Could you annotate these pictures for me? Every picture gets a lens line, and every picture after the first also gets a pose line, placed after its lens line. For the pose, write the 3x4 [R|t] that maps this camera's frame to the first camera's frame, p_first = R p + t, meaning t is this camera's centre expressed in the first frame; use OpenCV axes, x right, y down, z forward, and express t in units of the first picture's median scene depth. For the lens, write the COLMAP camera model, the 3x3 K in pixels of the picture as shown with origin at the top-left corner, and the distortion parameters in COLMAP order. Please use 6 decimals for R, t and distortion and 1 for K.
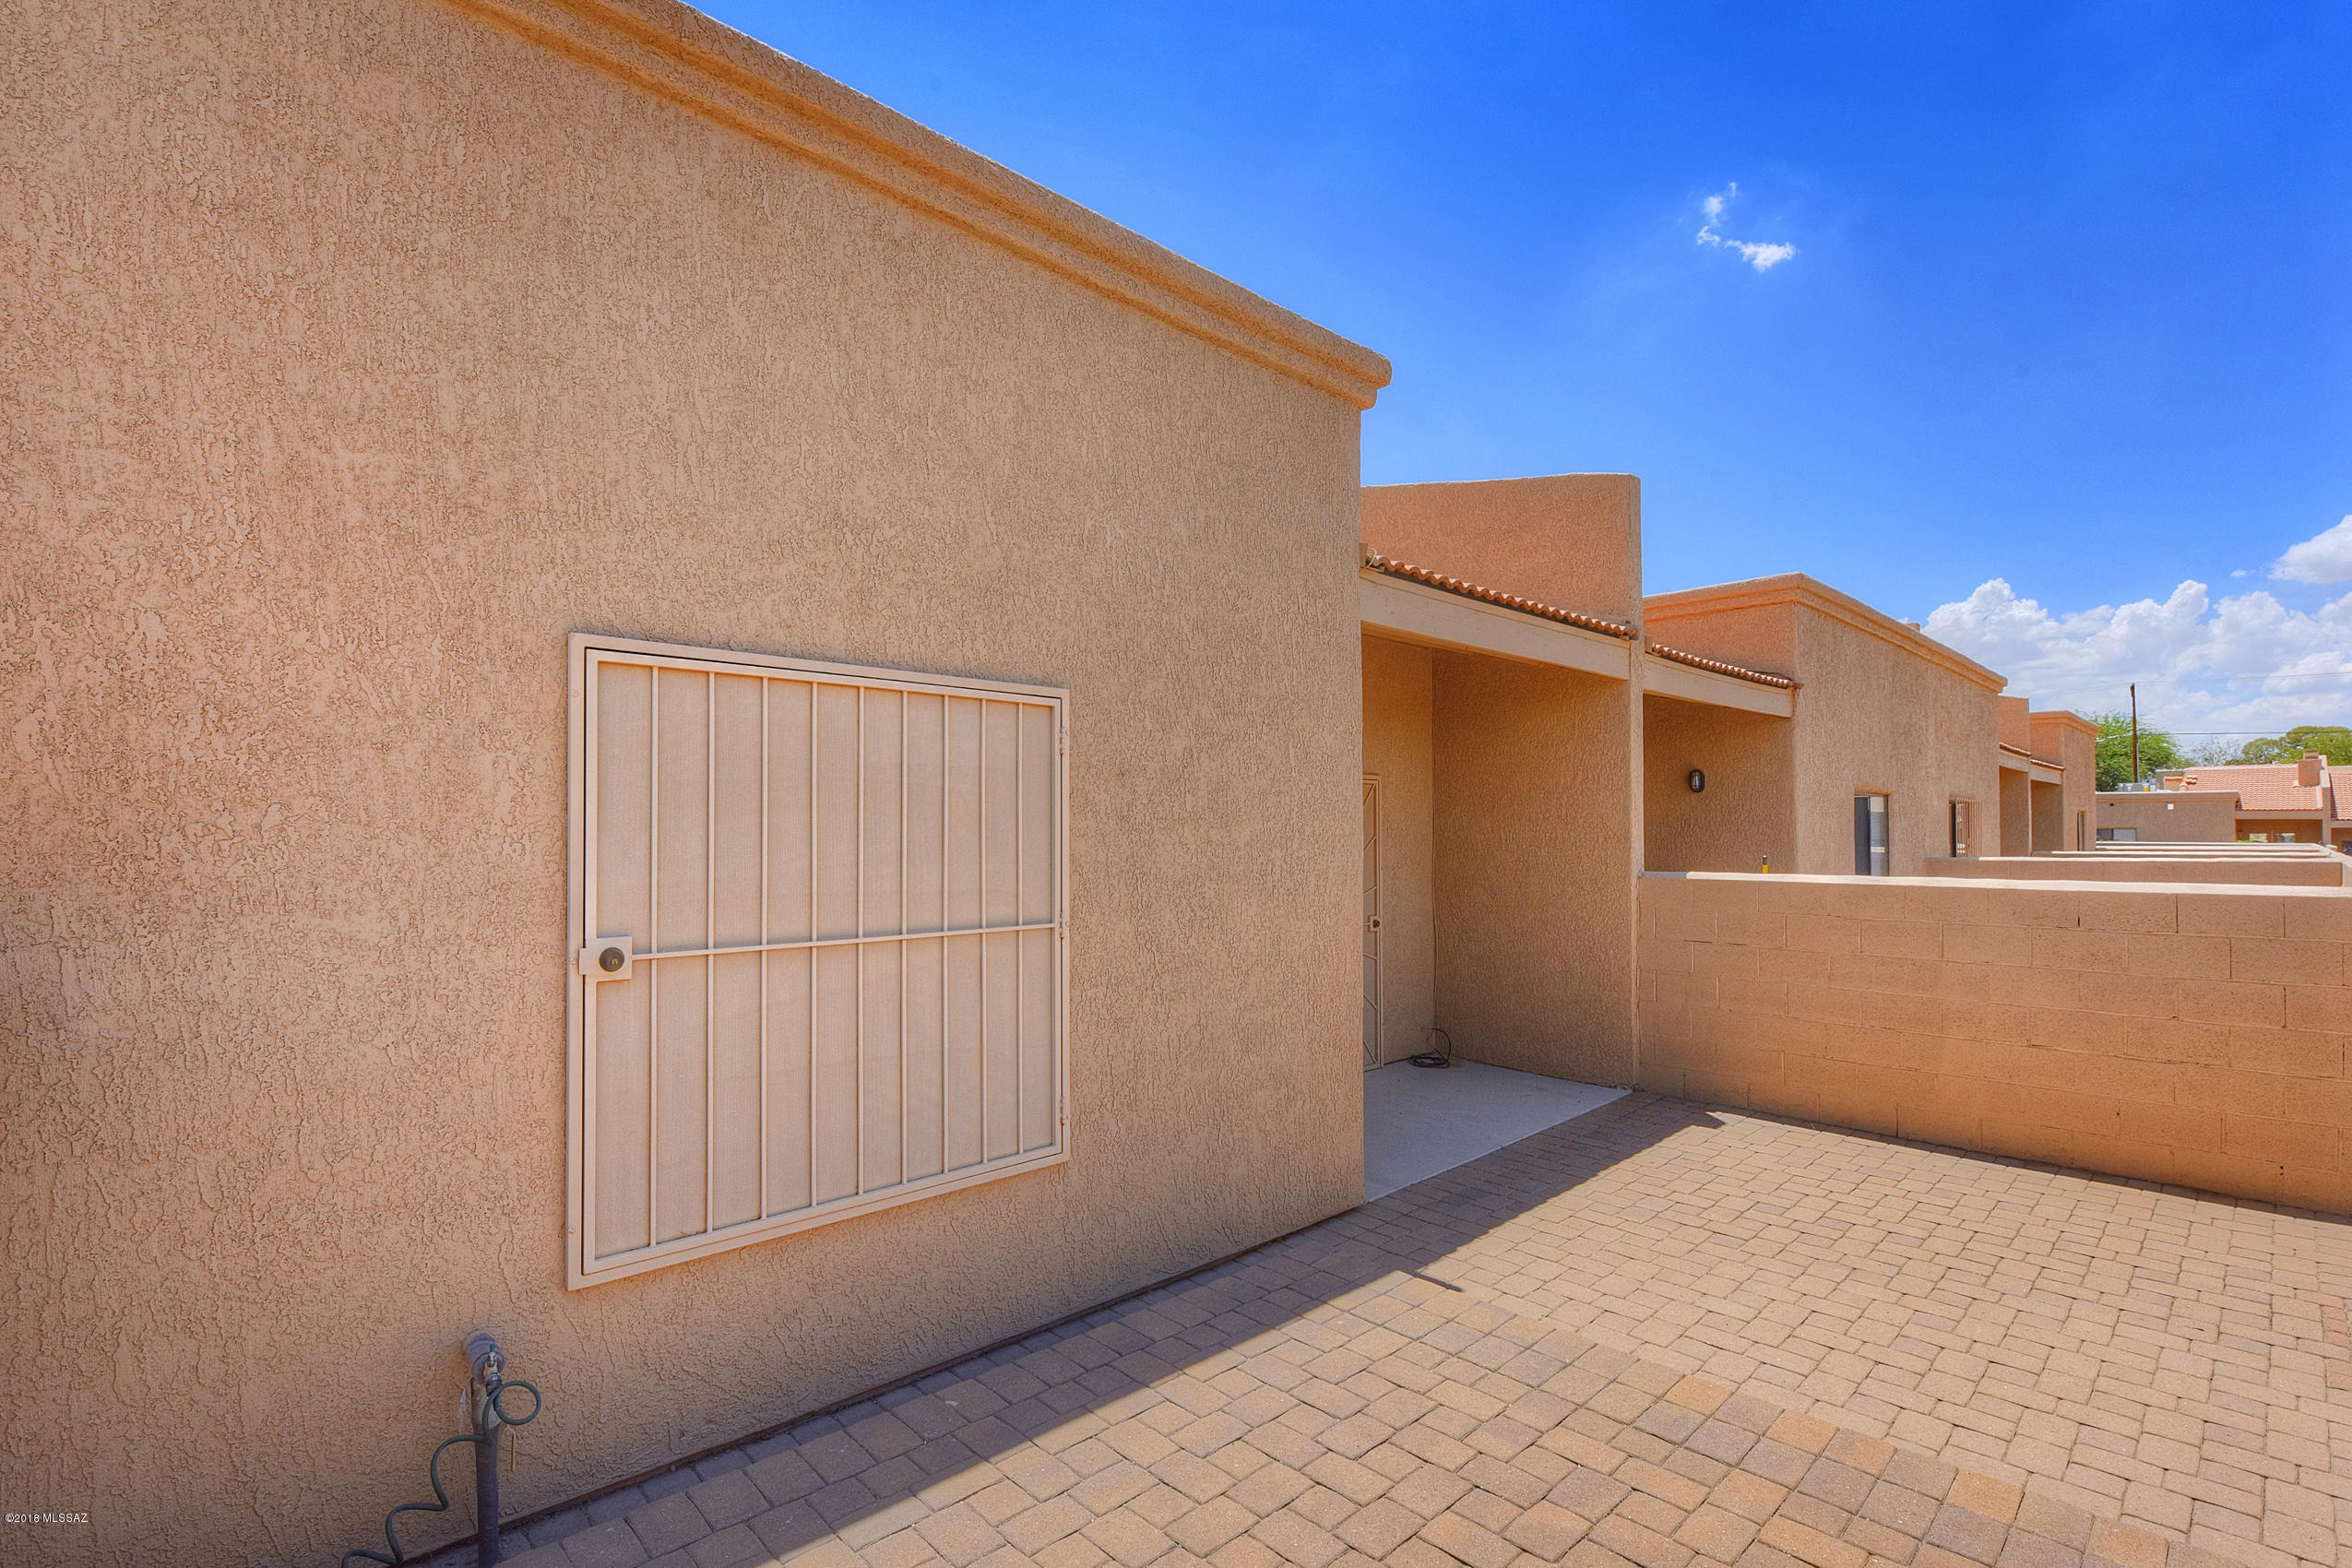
lens RADIAL K [[1089.2, 0, 1165.7], [0, 1089.2, 820.4], [0, 0, 1]] dist [-0.001345, -0.000063]
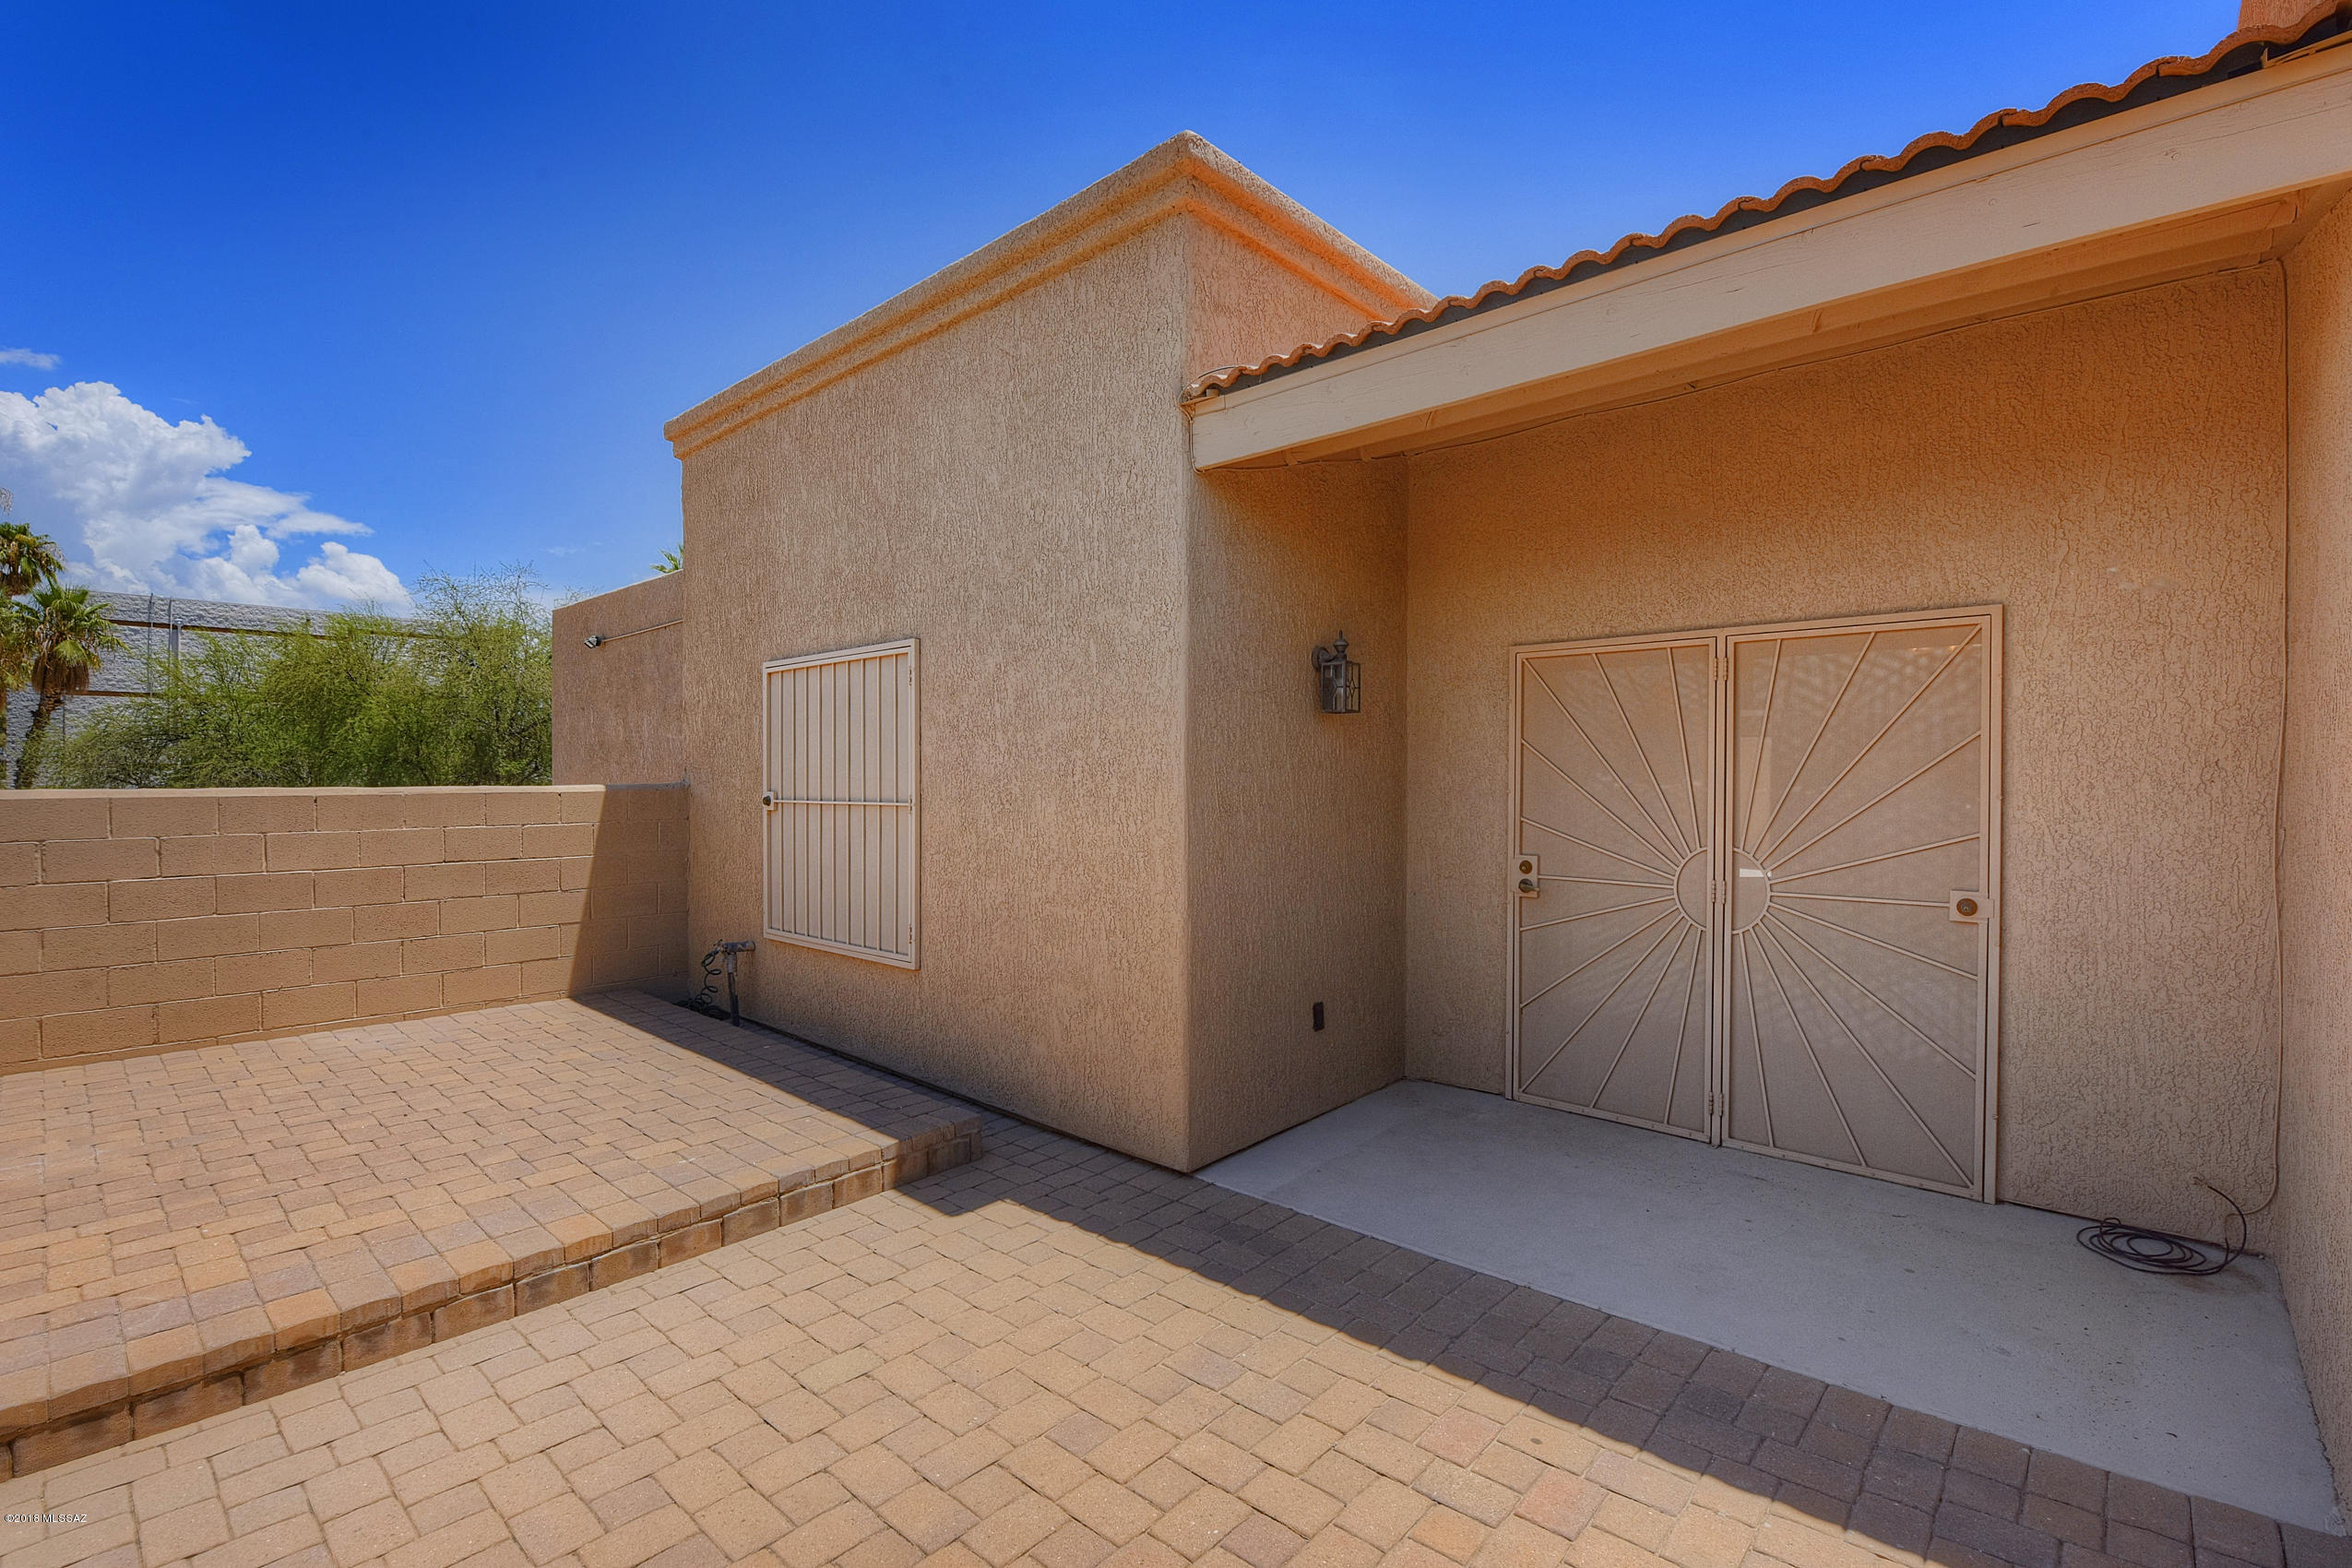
lens RADIAL K [[1039.9, 0, 1212.0], [0, 1039.9, 788.3], [0, 0, 1]] dist [0.001898, -0.008605]
pose [[0.087856, 0.010430, -0.996079, 1.122873], [0.013449, 0.999842, 0.011656, 0.055220], [0.996042, -0.014421, 0.087702, 1.099302]]
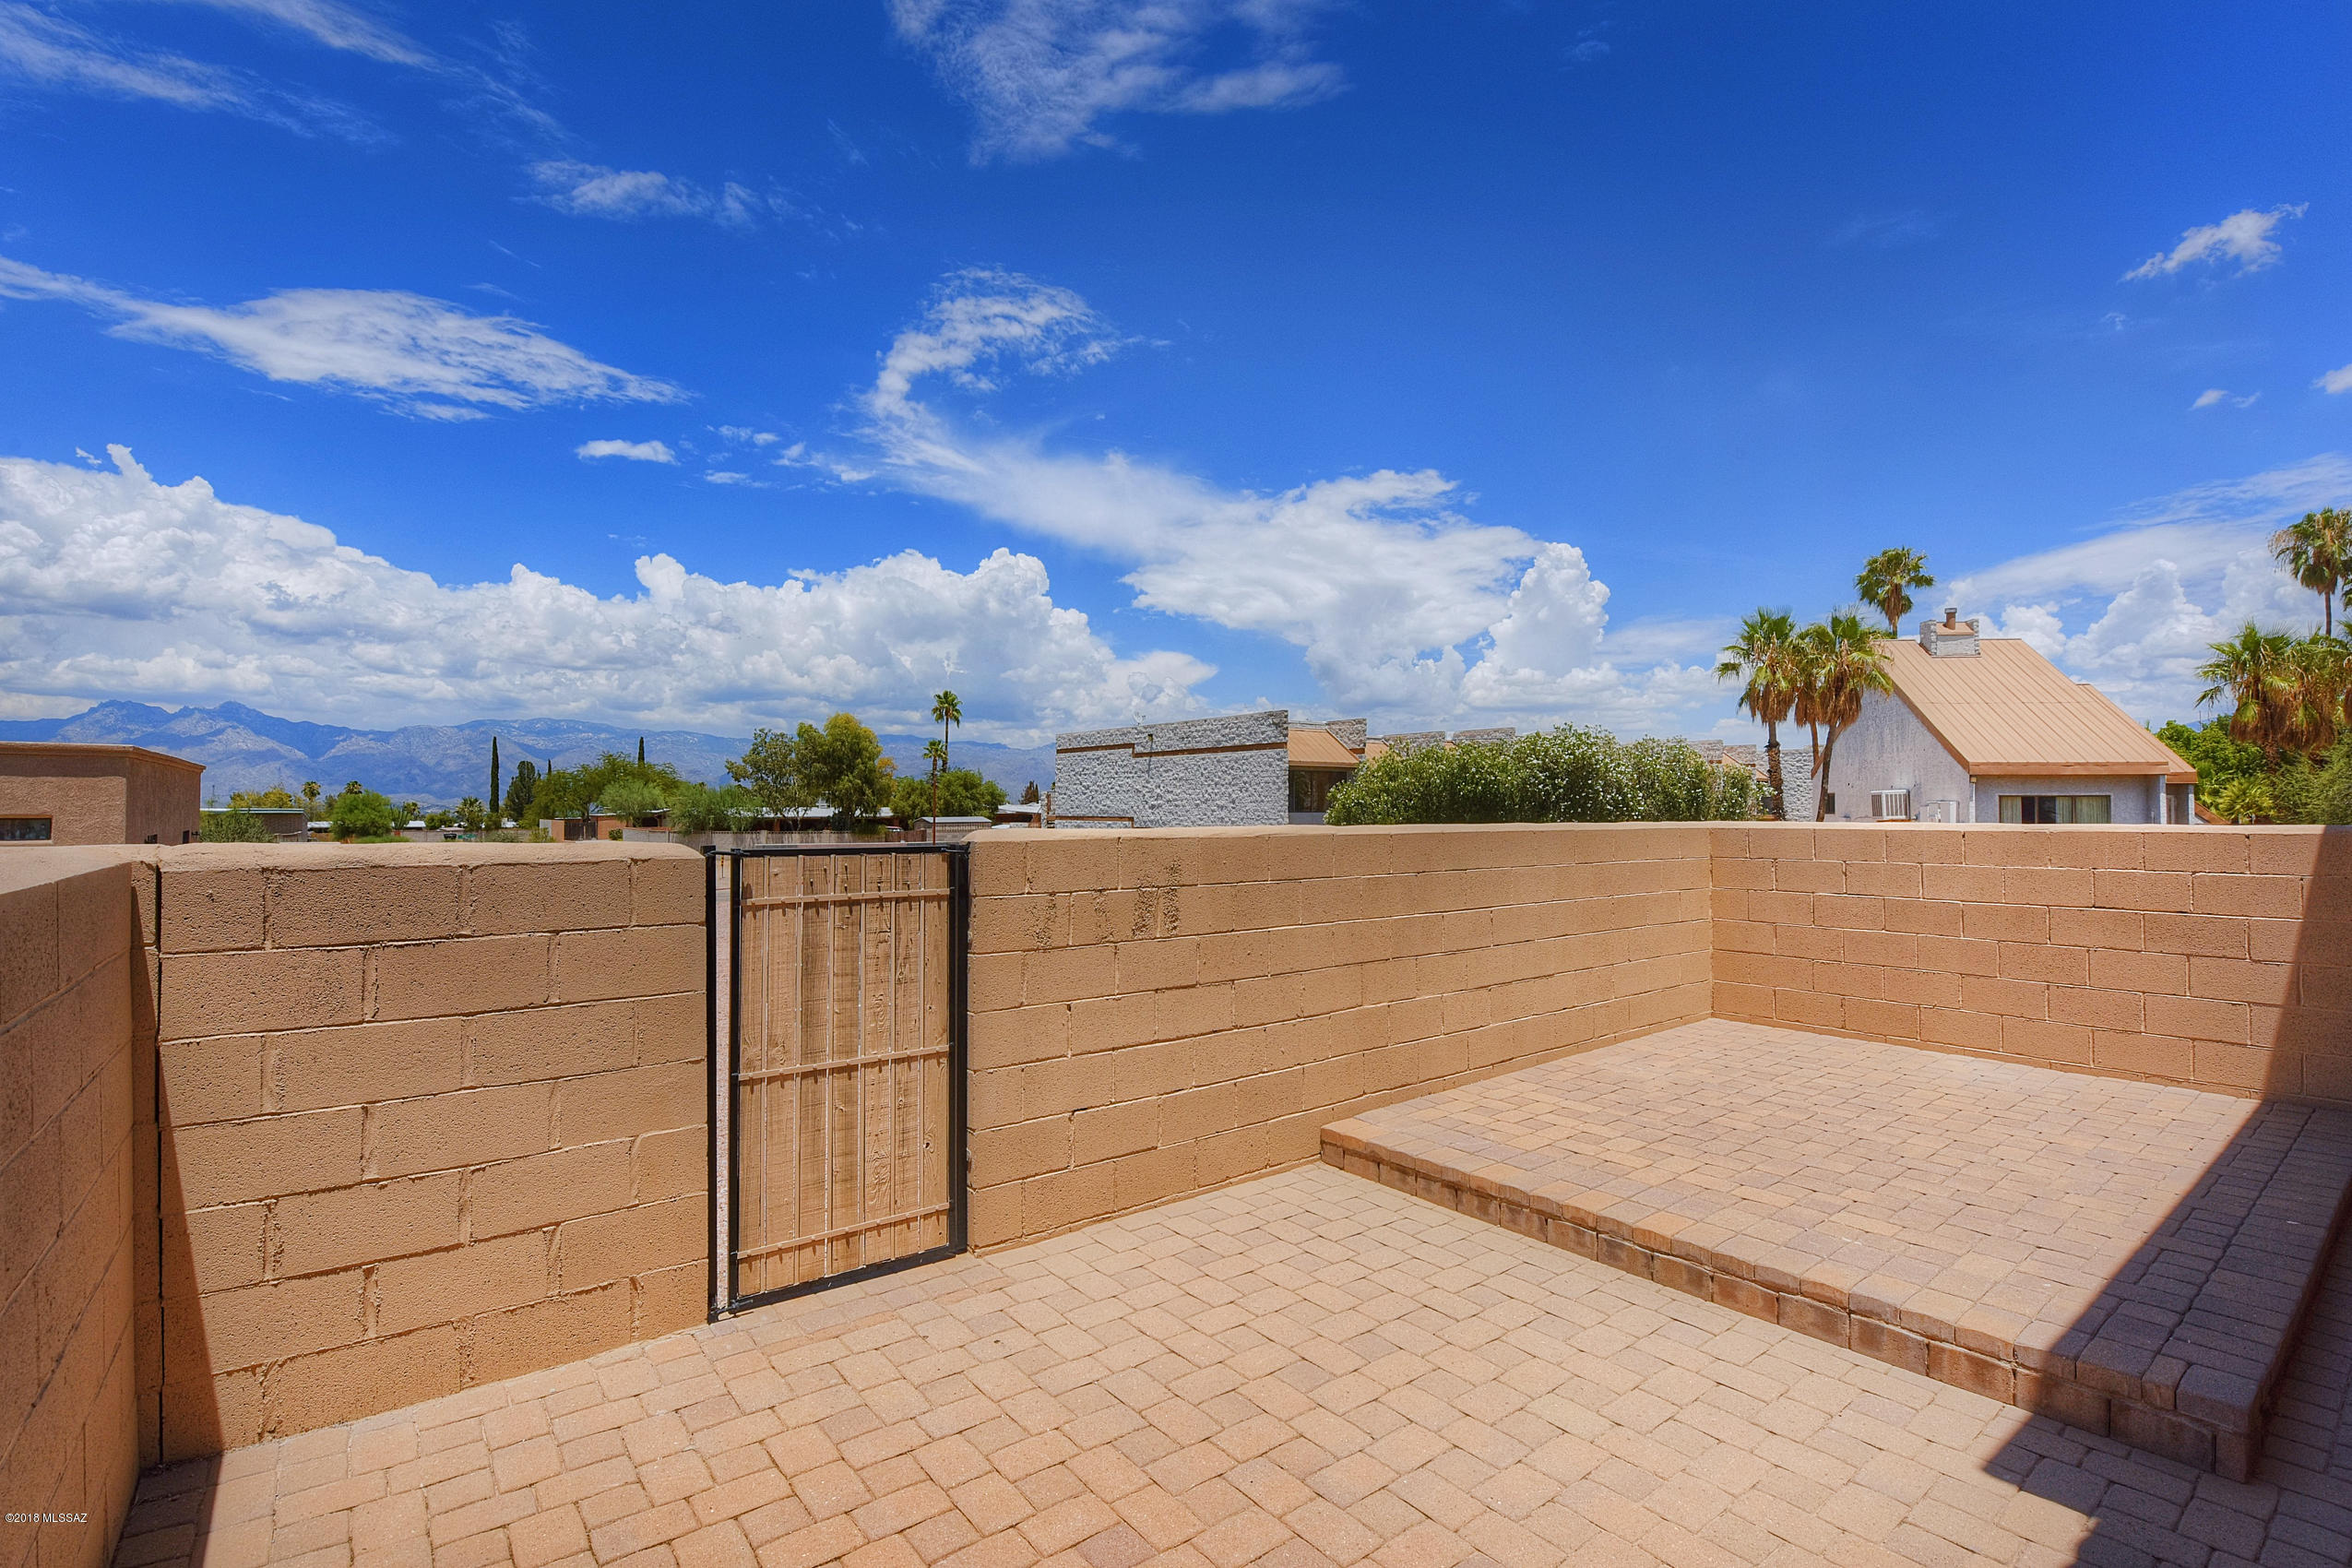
lens RADIAL K [[1079.6, 0, 1176.0], [0, 1079.6, 784.0], [0, 0, 1]] dist [0.000085, -0.011326]
pose [[-0.994814, 0.000423, 0.101707, 0.645452], [-0.003228, 0.999356, -0.035730, 0.056167], [-0.101657, -0.035873, -0.994173, 1.607900]]
